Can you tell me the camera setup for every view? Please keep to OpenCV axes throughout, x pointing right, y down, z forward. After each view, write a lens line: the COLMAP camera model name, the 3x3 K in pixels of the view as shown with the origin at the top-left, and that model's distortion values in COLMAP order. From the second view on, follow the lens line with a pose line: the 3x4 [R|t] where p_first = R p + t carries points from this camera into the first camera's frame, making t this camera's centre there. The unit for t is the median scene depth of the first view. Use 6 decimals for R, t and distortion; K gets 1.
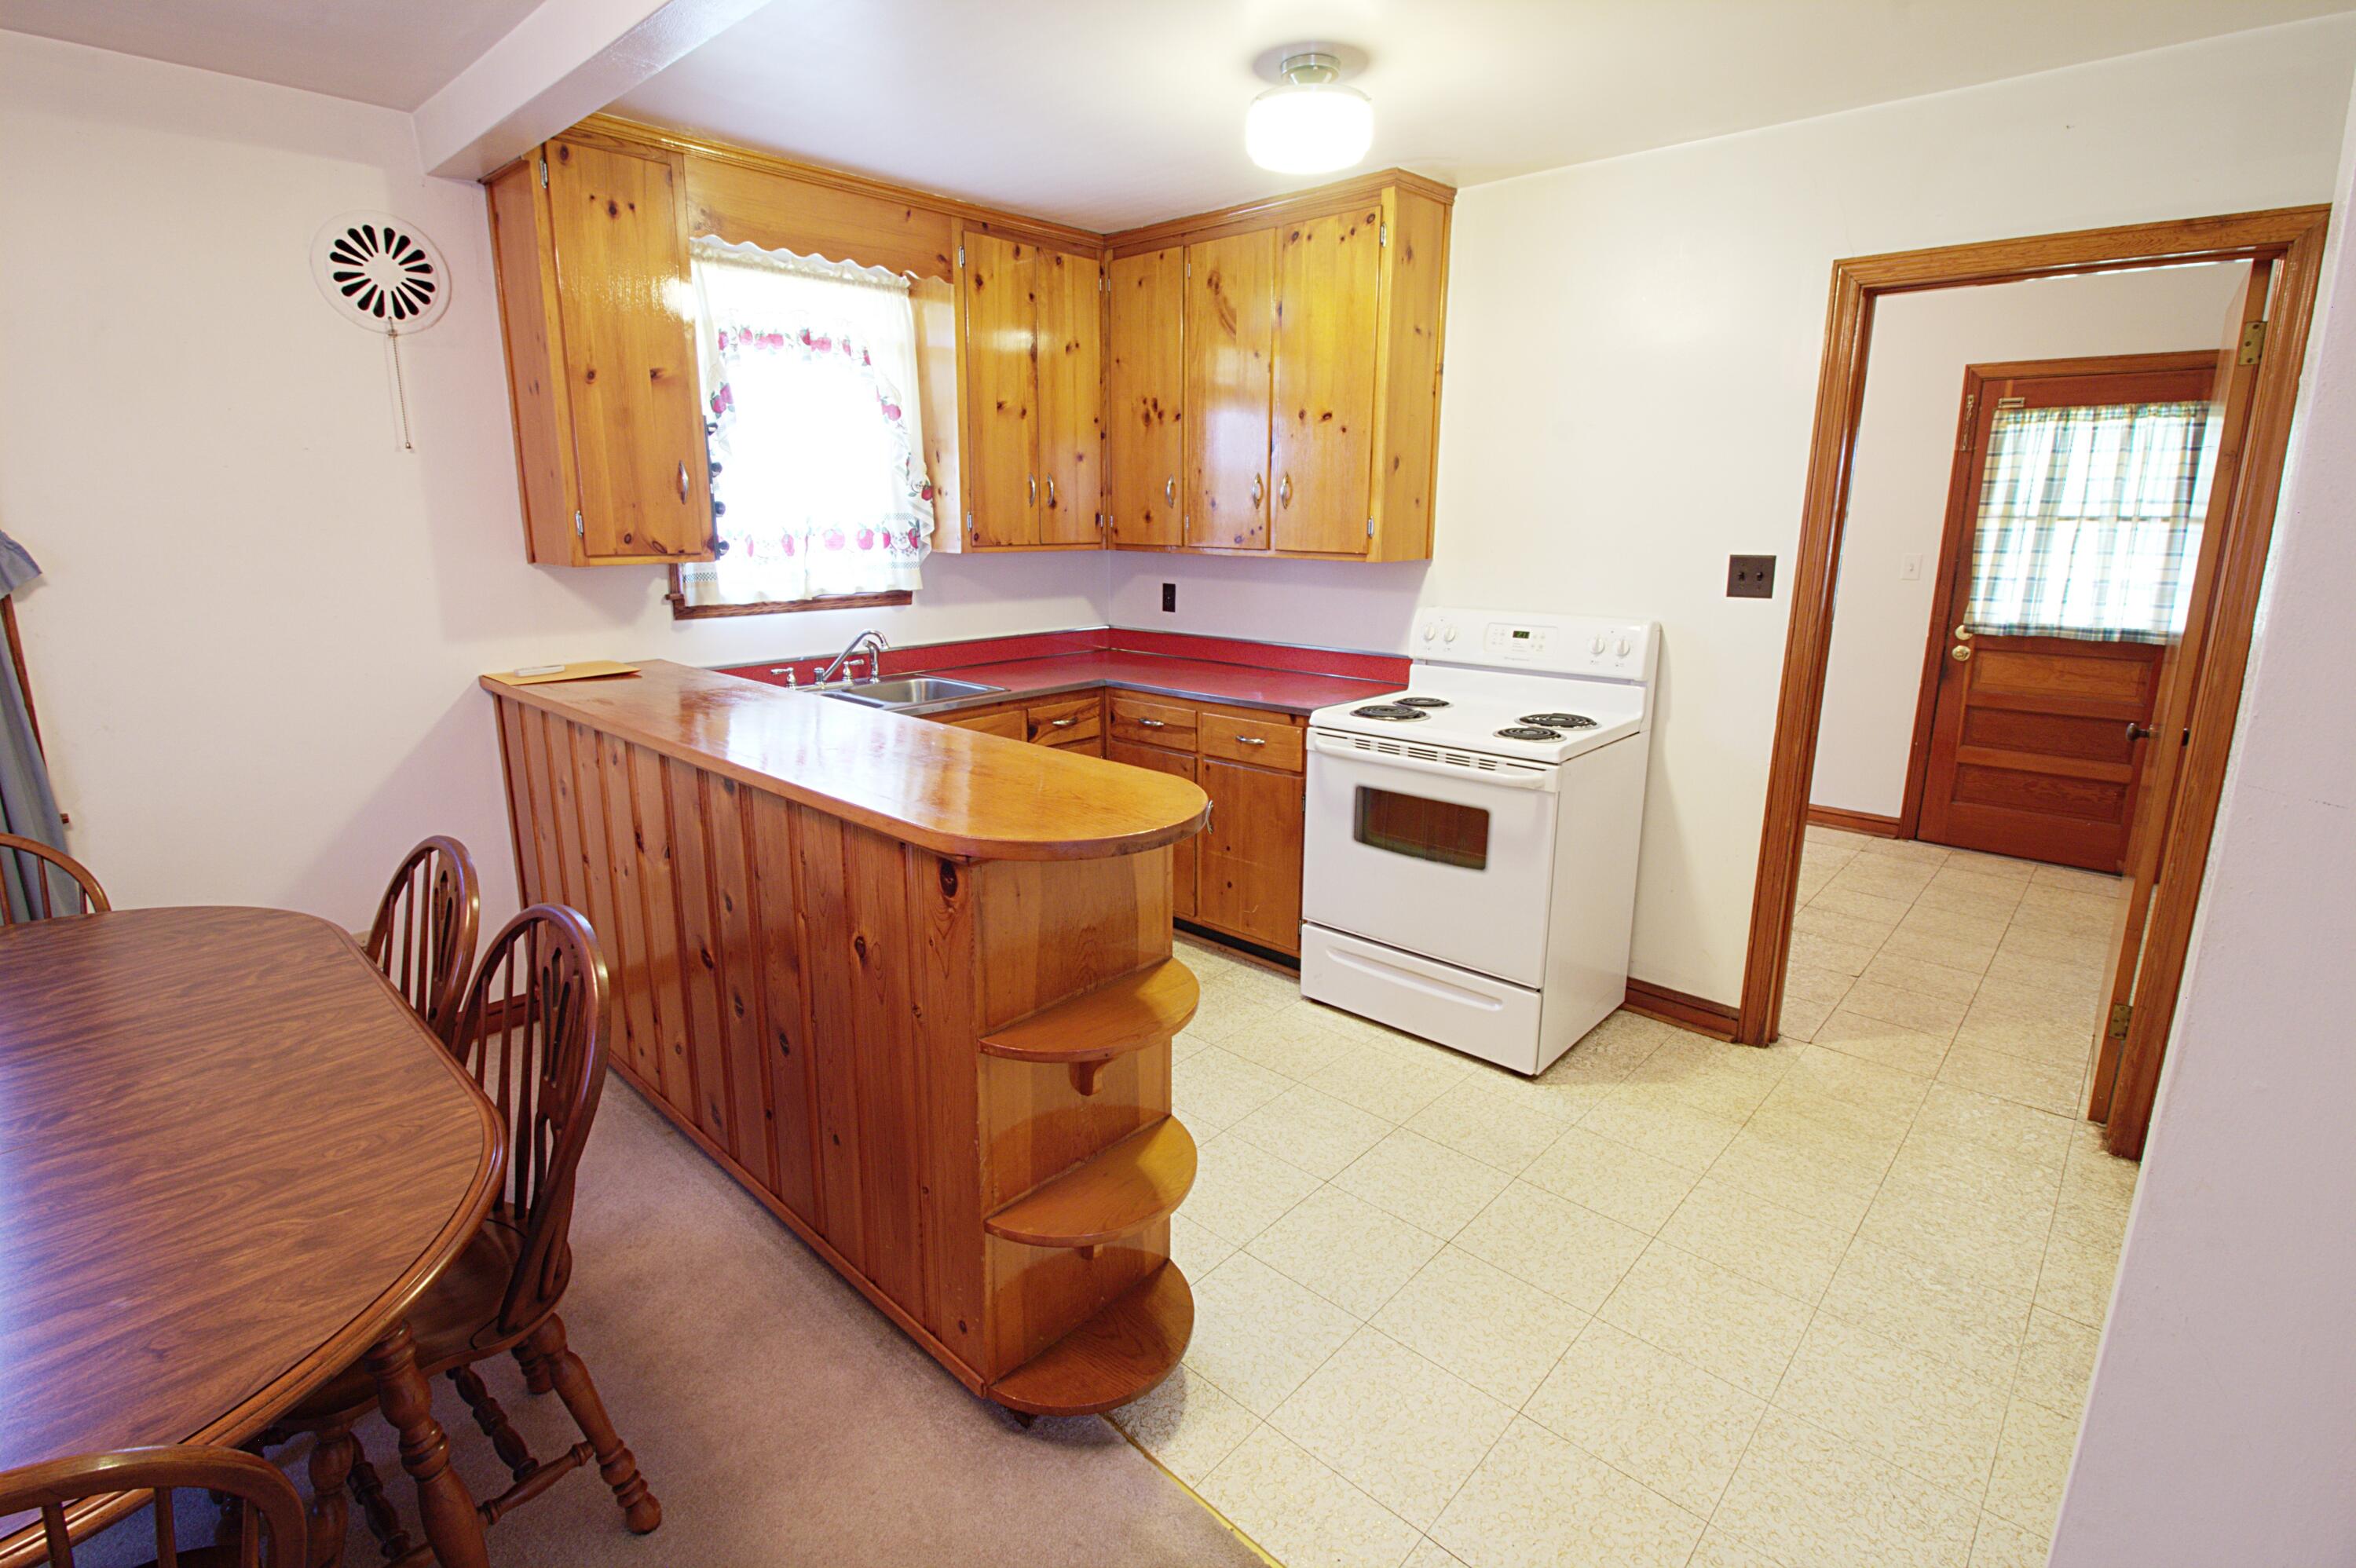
lens RADIAL K [[1090.5, 0, 1176.4], [0, 1090.5, 749.2], [0, 0, 1]] dist [0.003124, -0.015920]
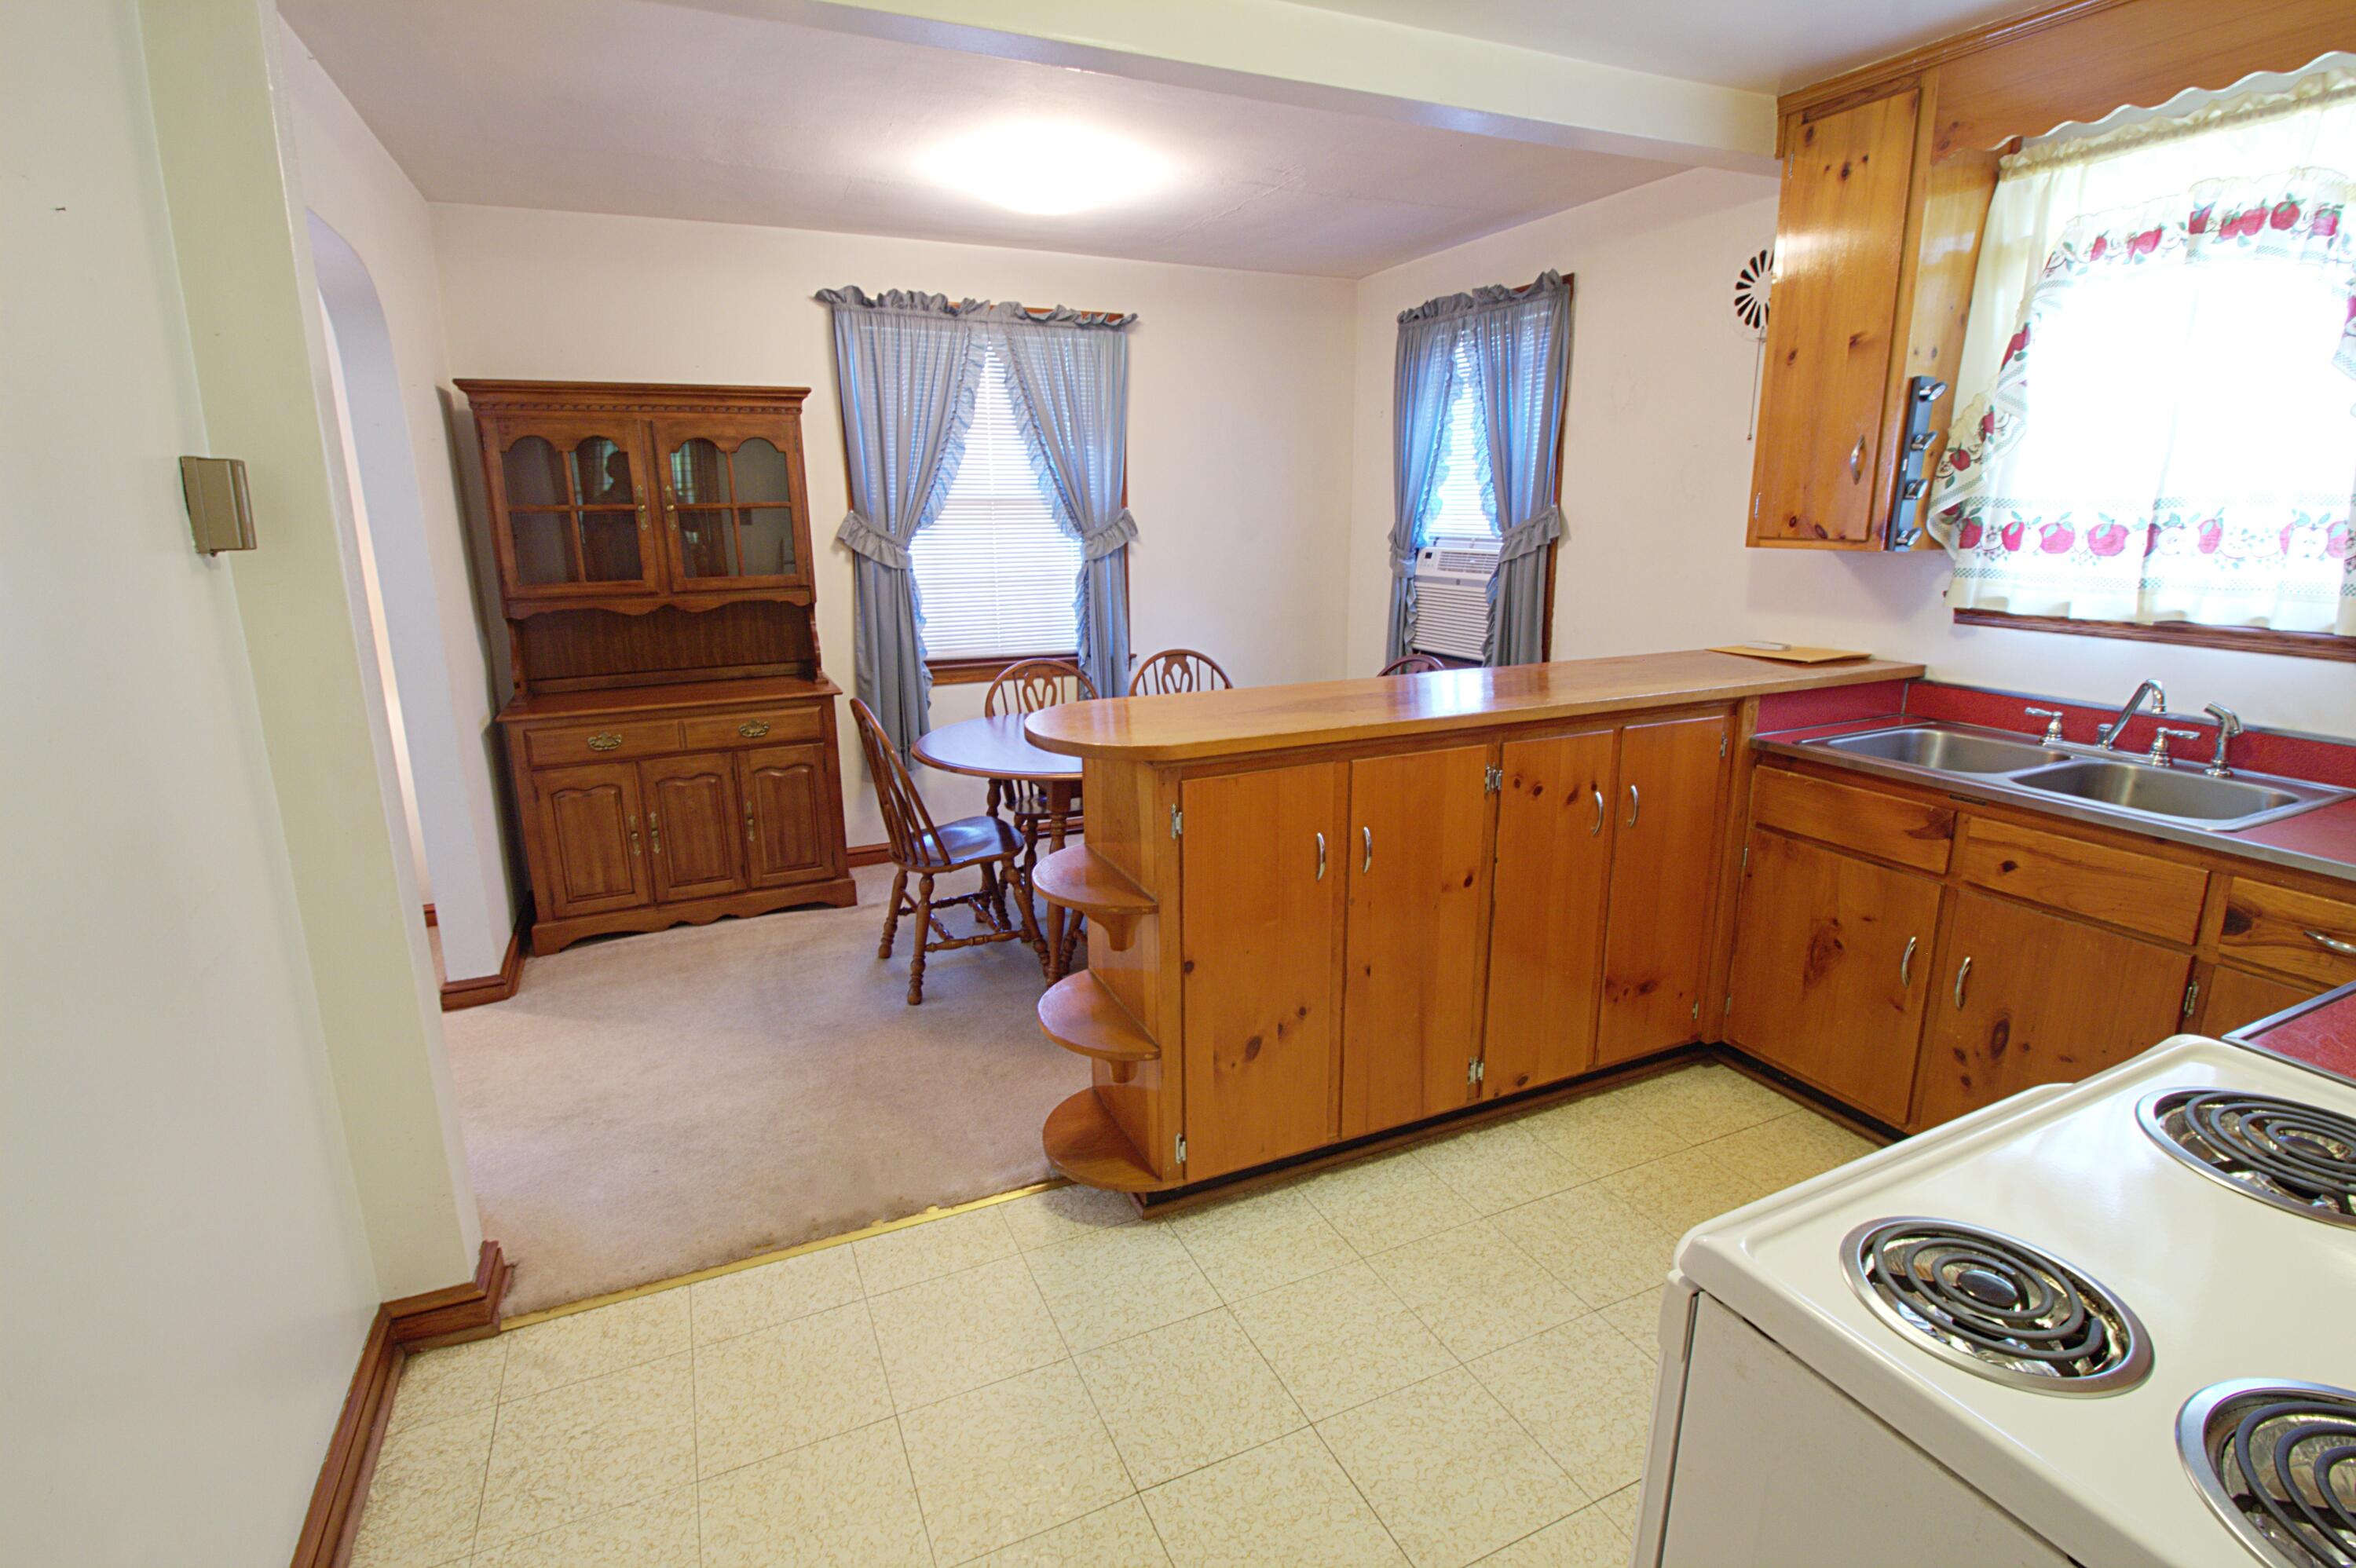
lens RADIAL K [[1097.8, 0, 1168.1], [0, 1097.8, 752.5], [0, 0, 1]] dist [-0.001227, -0.011240]
pose [[-0.387566, 0.204869, -0.898789, 0.520730], [-0.189059, 0.936602, 0.295013, -0.151895], [0.902247, 0.284261, -0.324262, 0.724625]]
